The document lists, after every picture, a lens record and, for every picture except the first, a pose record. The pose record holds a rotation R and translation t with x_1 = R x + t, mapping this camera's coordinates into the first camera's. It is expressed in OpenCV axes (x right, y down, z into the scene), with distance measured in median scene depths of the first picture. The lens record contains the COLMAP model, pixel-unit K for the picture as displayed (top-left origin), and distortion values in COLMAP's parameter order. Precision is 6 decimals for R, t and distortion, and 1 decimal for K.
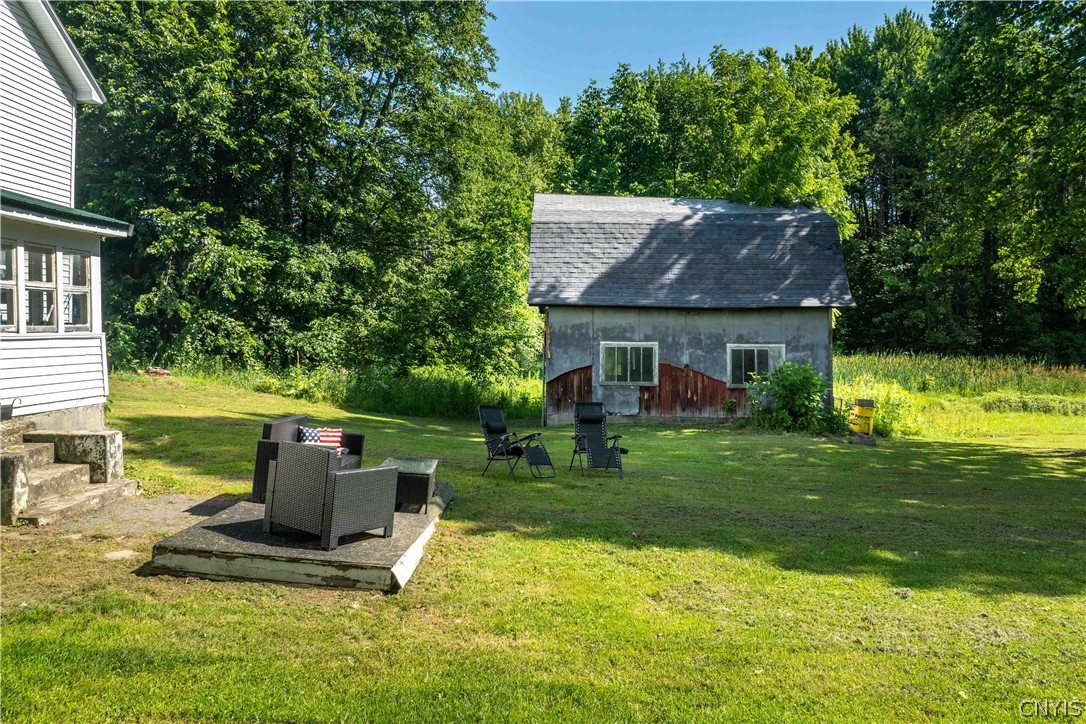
lens RADIAL K [[758.2, 0, 544.2], [0, 758.2, 324.2], [0, 0, 1]] dist [-0.030846, -0.003943]
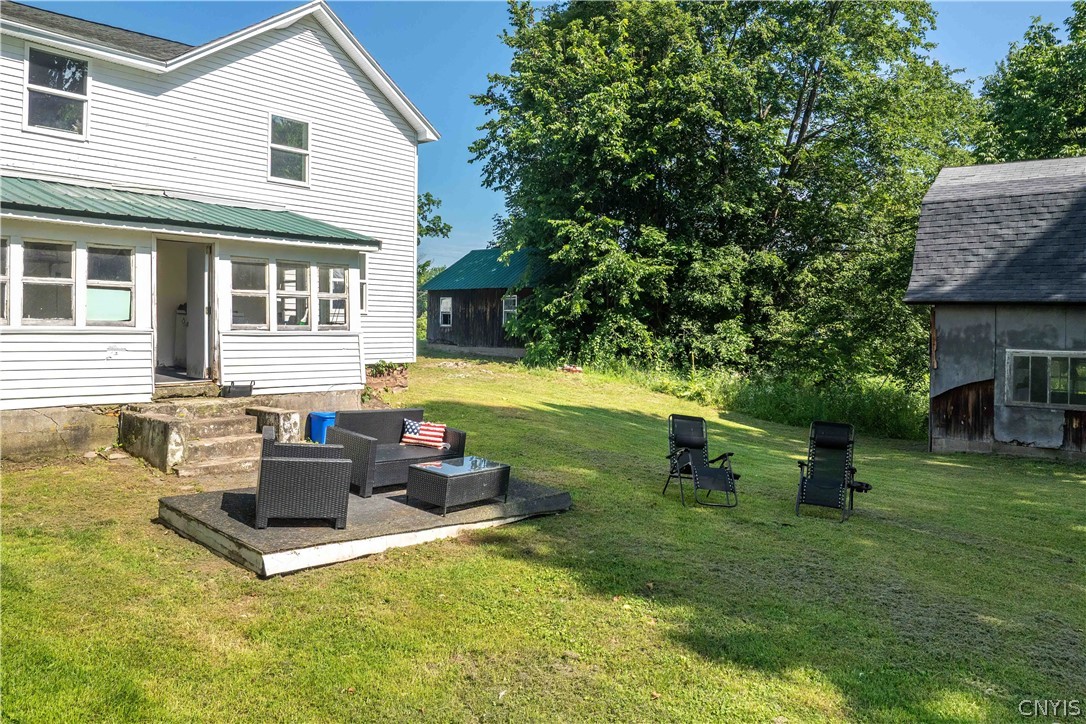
lens RADIAL K [[758.4, 0, 542.6], [0, 758.4, 321.8], [0, 0, 1]] dist [-0.031583, -0.004580]
pose [[0.773928, -0.003632, -0.633264, 0.174775], [-0.001992, 0.999965, -0.008170, 0.002265], [0.633271, 0.007585, 0.773893, 0.101067]]
